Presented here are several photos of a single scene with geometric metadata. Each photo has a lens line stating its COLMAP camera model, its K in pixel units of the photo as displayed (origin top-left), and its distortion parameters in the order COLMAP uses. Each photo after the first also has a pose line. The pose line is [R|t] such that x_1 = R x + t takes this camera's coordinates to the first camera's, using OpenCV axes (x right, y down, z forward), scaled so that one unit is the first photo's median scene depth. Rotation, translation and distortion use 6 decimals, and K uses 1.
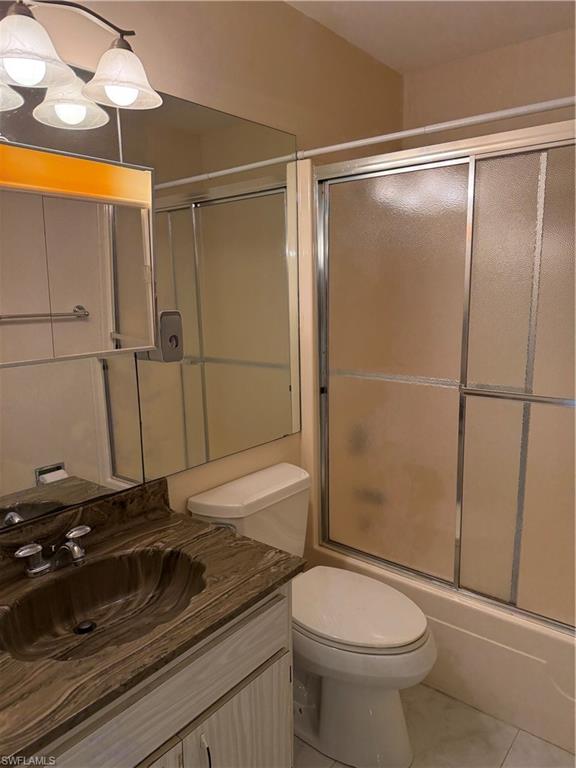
lens RADIAL K [[538.3, 0, 288.0], [0, 538.3, 384.0], [0, 0, 1]] dist [0.030507, -0.000595]
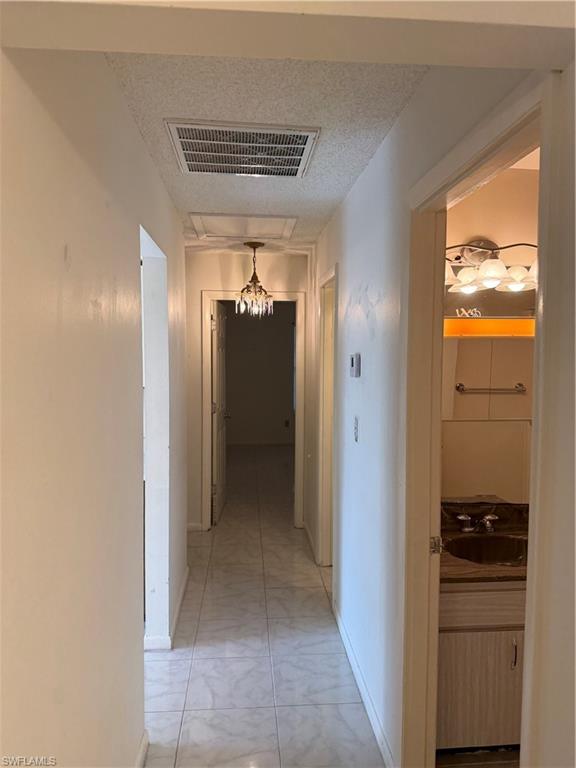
lens RADIAL K [[538.3, 0, 288.0], [0, 538.3, 384.0], [0, 0, 1]] dist [0.030507, -0.000595]
pose [[0.690031, 0.063289, -0.721008, 0.410302], [-0.143114, 0.988432, -0.050202, 0.024287], [0.709490, 0.137827, 0.691106, -0.767962]]
